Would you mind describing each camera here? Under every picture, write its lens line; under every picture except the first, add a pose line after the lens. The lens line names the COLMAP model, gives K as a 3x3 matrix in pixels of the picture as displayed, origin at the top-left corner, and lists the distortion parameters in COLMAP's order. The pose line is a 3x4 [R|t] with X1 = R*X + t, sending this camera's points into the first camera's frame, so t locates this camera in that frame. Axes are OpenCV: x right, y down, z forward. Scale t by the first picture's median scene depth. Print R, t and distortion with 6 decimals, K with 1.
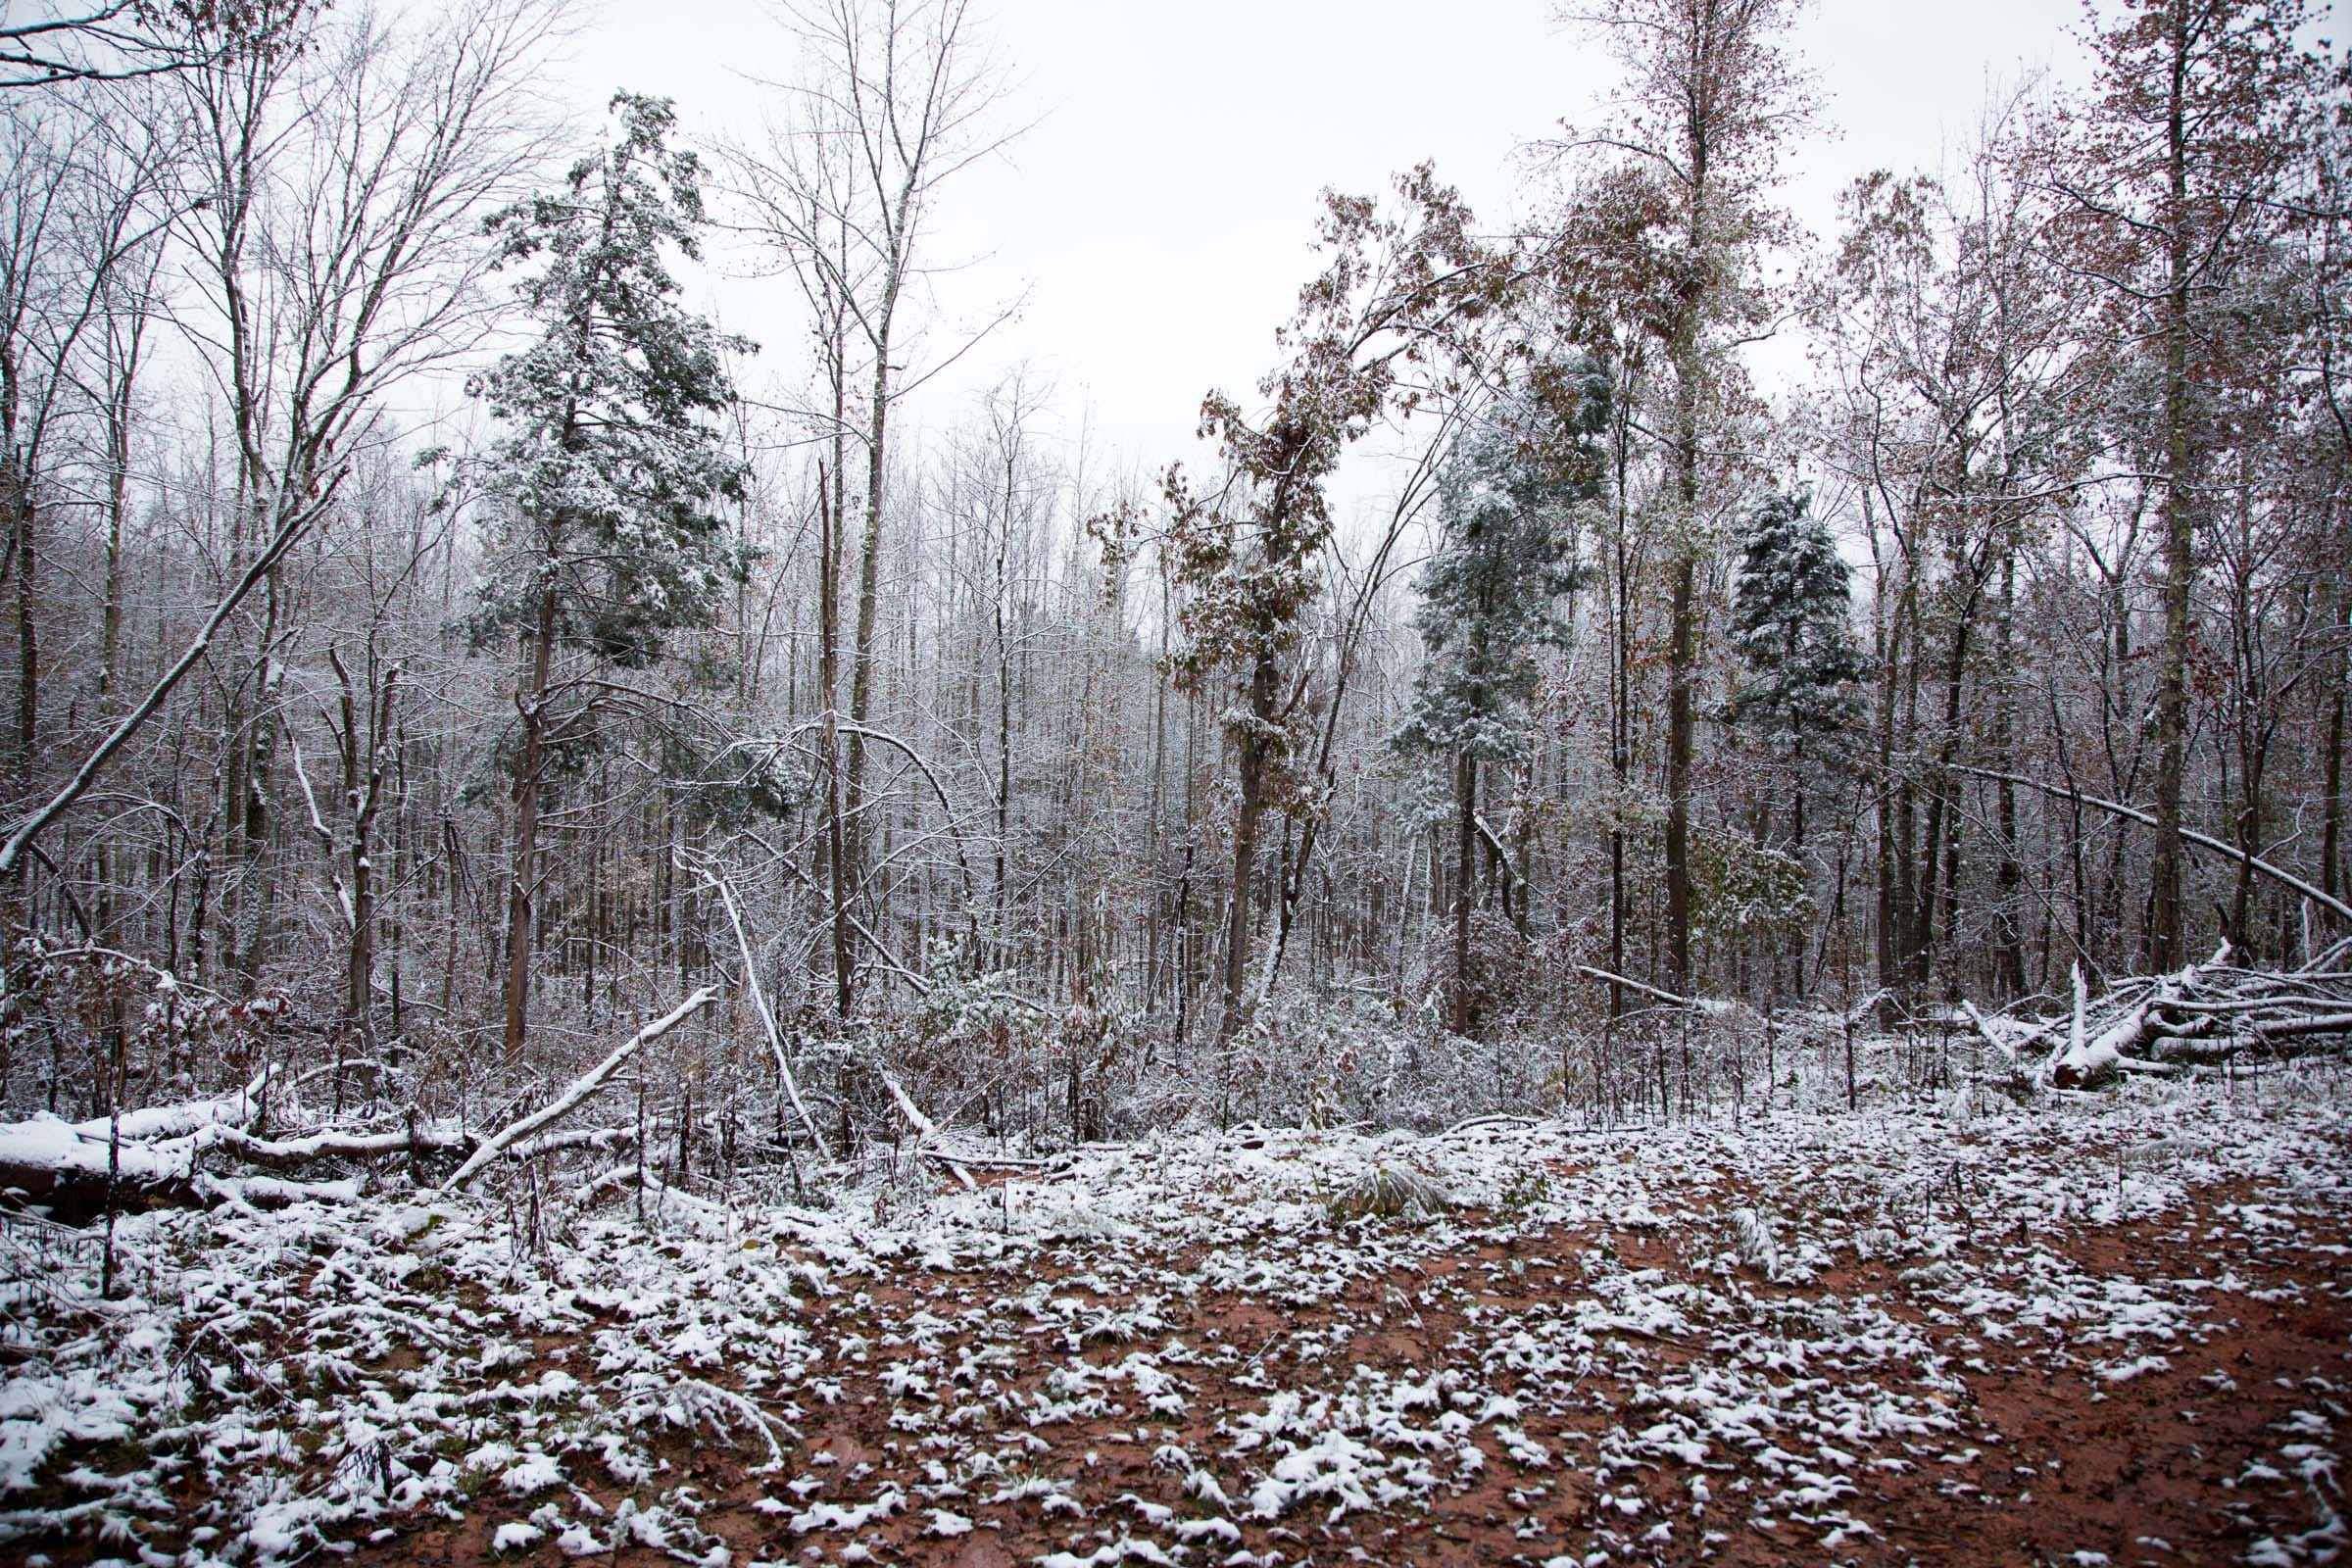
lens RADIAL K [[1610.1, 0, 1162.6], [0, 1610.1, 793.4], [0, 0, 1]] dist [-0.129614, 0.073263]
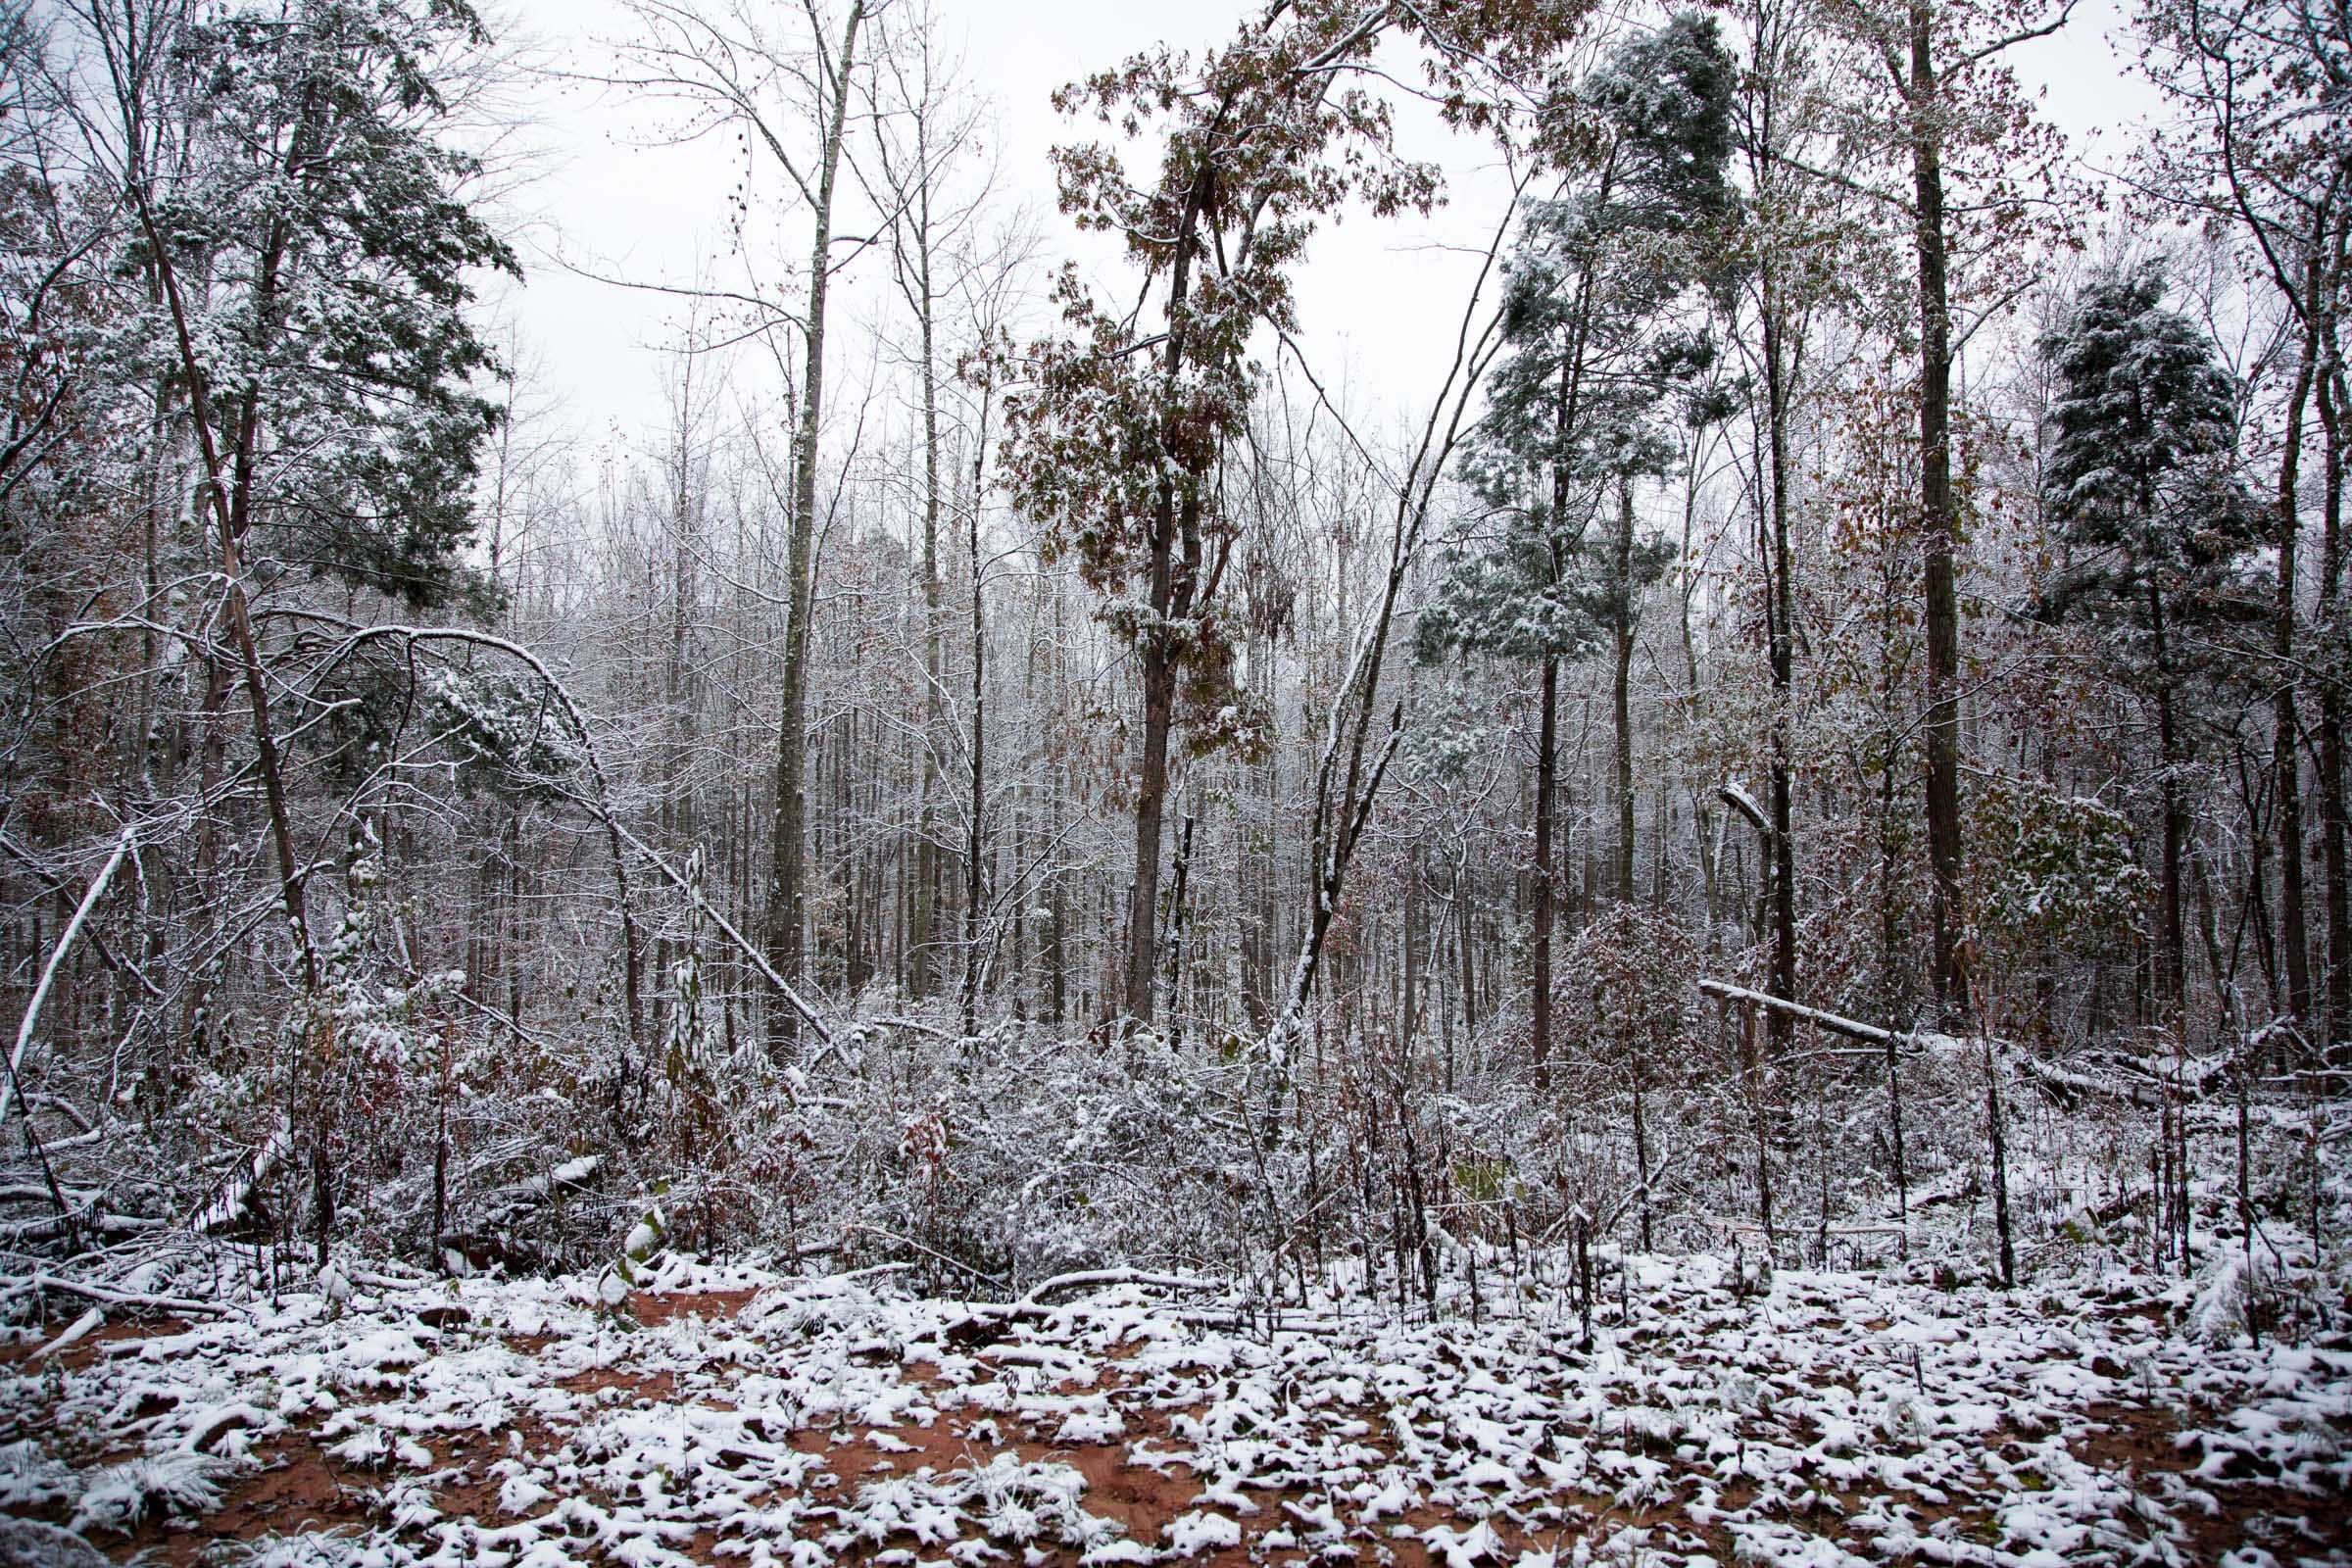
lens RADIAL K [[1610.1, 0, 1162.6], [0, 1610.1, 793.4], [0, 0, 1]] dist [-0.129614, 0.073263]
pose [[0.959512, -0.034305, -0.279572, 0.201158], [0.027797, 0.999243, -0.027213, 0.039638], [0.280294, 0.018340, 0.959739, 0.293678]]
